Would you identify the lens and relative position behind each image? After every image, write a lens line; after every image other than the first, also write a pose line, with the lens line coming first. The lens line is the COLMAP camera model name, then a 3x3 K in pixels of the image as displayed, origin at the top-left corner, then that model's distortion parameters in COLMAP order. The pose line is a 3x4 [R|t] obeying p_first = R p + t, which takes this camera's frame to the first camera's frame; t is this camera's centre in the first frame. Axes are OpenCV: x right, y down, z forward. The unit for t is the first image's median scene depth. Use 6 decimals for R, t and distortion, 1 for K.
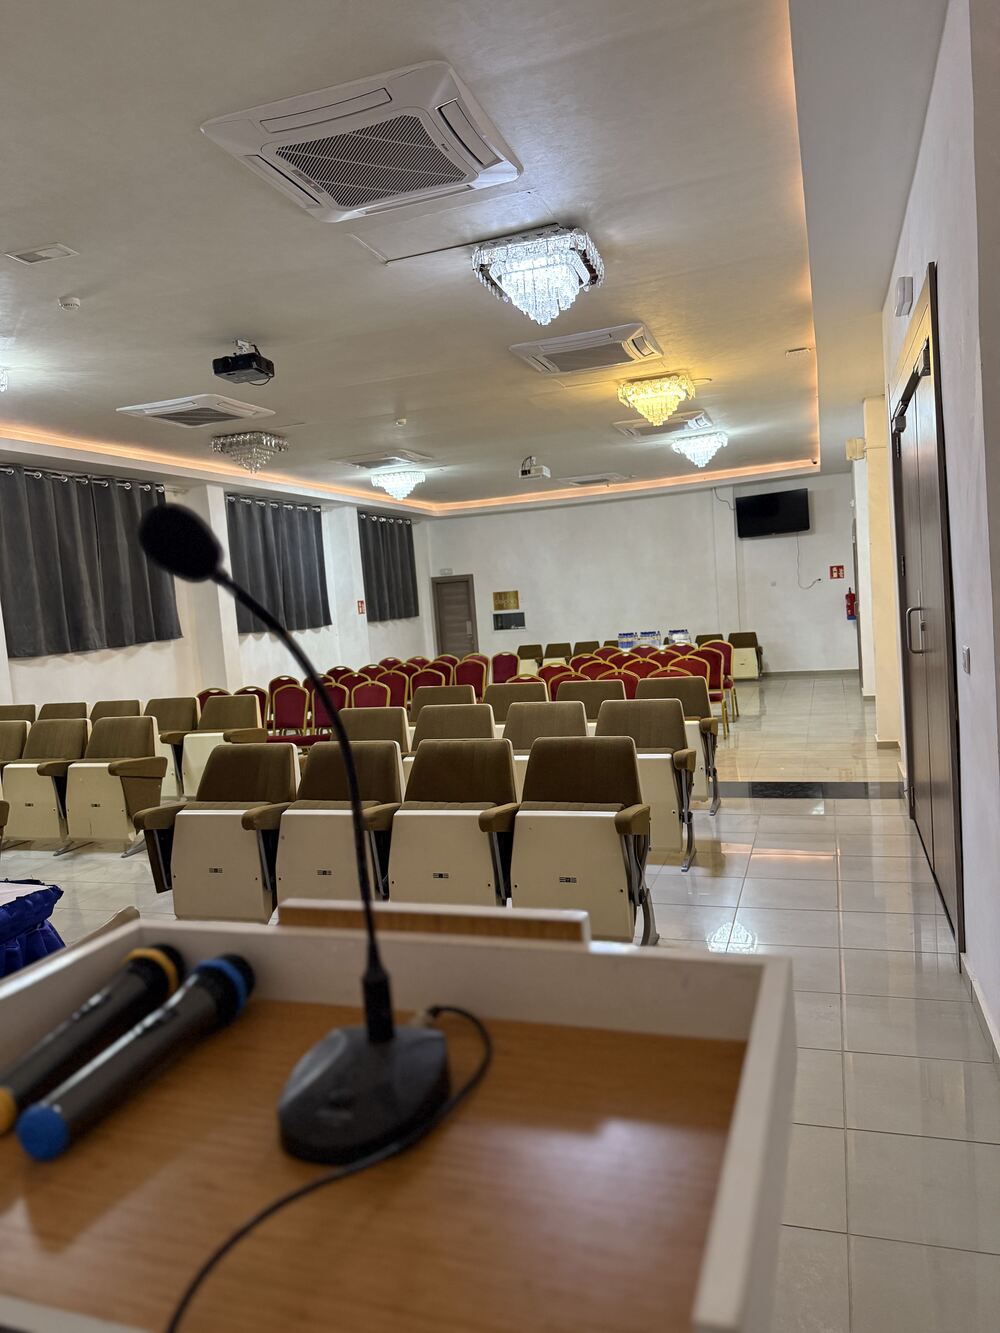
lens RADIAL K [[937.6, 0, 499.7], [0, 937.6, 674.1], [0, 0, 1]] dist [0.138291, -0.227702]
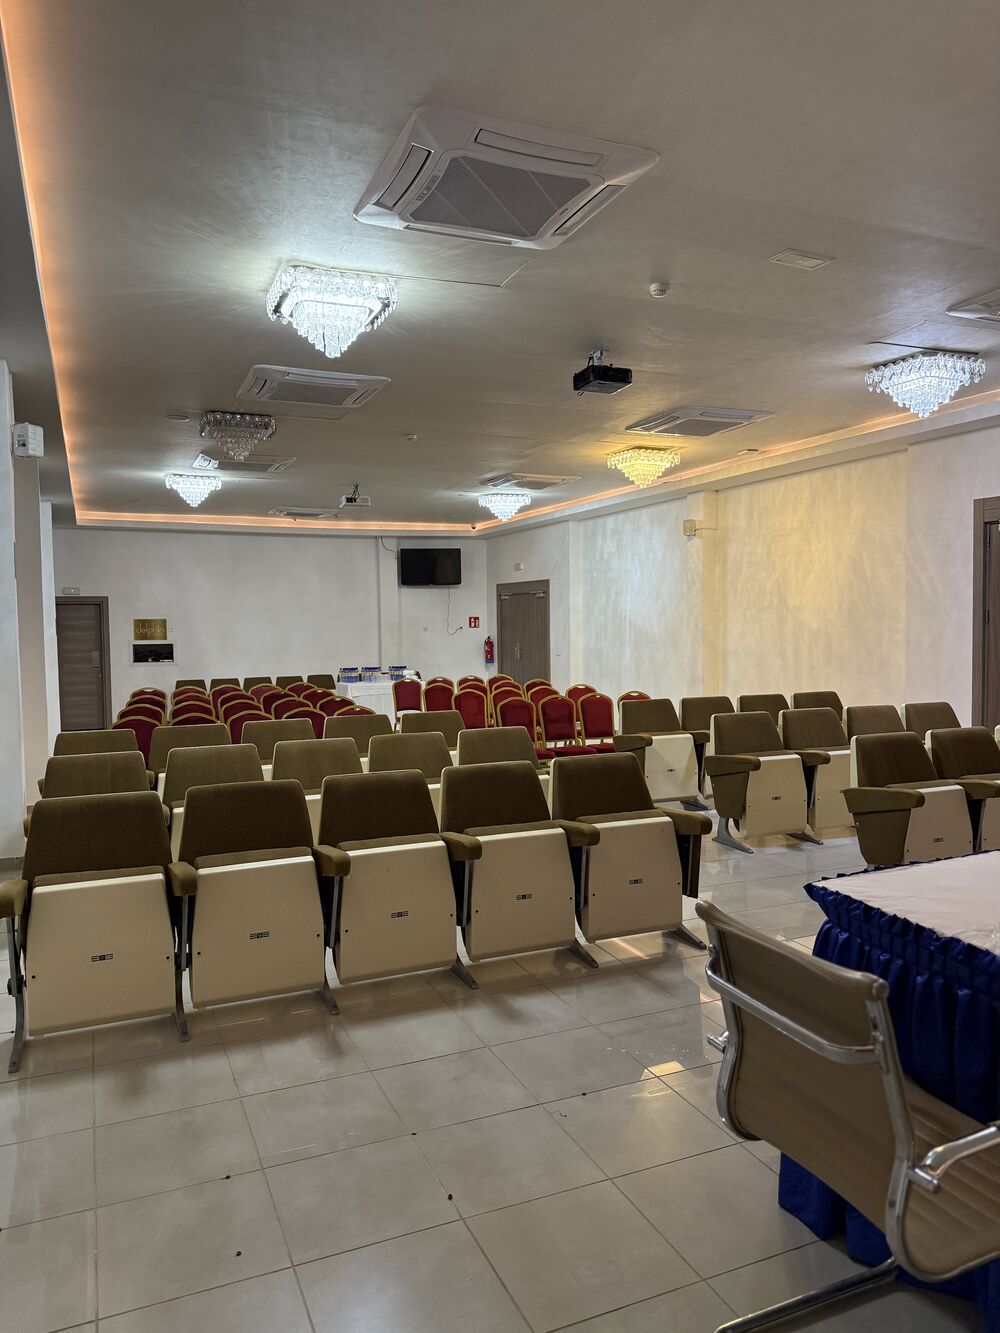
lens RADIAL K [[955.3, 0, 498.0], [0, 955.3, 623.5], [0, 0, 1]] dist [0.221743, -0.450443]
pose [[0.741250, 0.063343, 0.668234, -0.382190], [0.011333, 0.994214, -0.106815, 0.017662], [-0.671133, 0.086750, 0.736243, 0.122032]]
